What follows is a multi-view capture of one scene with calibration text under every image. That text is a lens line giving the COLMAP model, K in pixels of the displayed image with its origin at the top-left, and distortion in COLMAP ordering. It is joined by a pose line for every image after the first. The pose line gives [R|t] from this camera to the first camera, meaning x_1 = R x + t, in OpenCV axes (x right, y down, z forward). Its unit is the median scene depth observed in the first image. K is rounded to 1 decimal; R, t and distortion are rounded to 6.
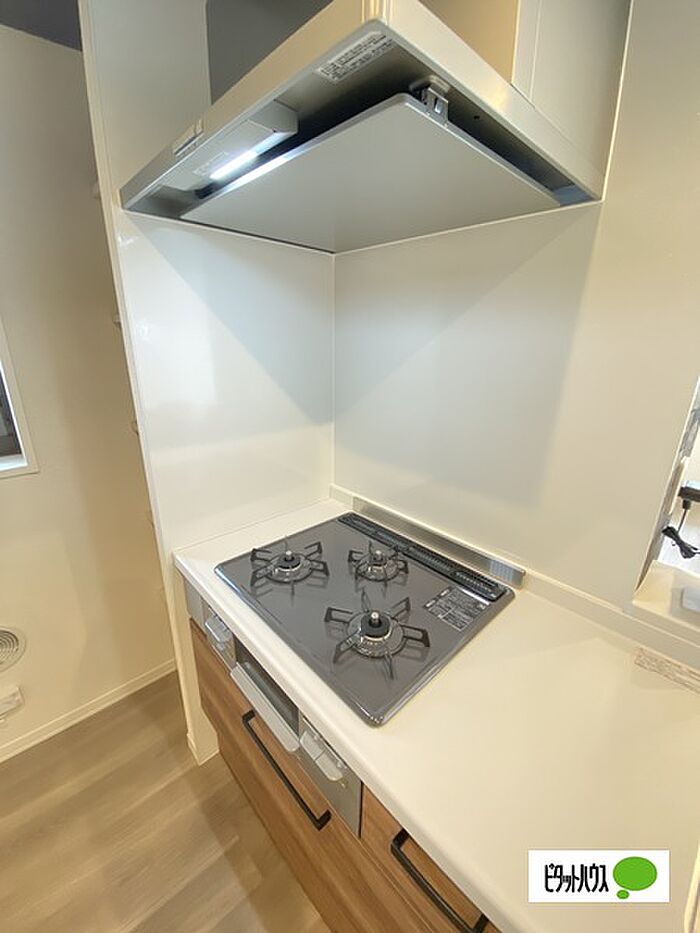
lens RADIAL K [[384.6, 0, 346.6], [0, 384.6, 465.5], [0, 0, 1]] dist [-0.004555, -0.001096]
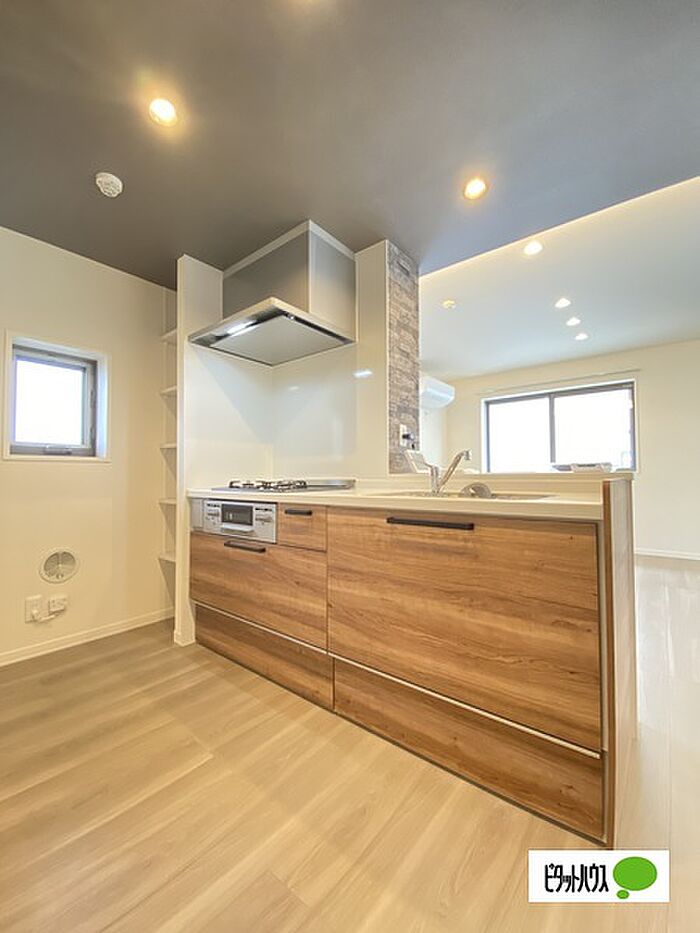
lens RADIAL K [[384.6, 0, 352.2], [0, 384.6, 465.2], [0, 0, 1]] dist [-0.004555, -0.001096]
pose [[0.990462, -0.012799, 0.137188, 0.179523], [0.060345, 0.935398, -0.348409, 1.246854], [-0.123866, 0.353365, 0.927249, -1.448539]]
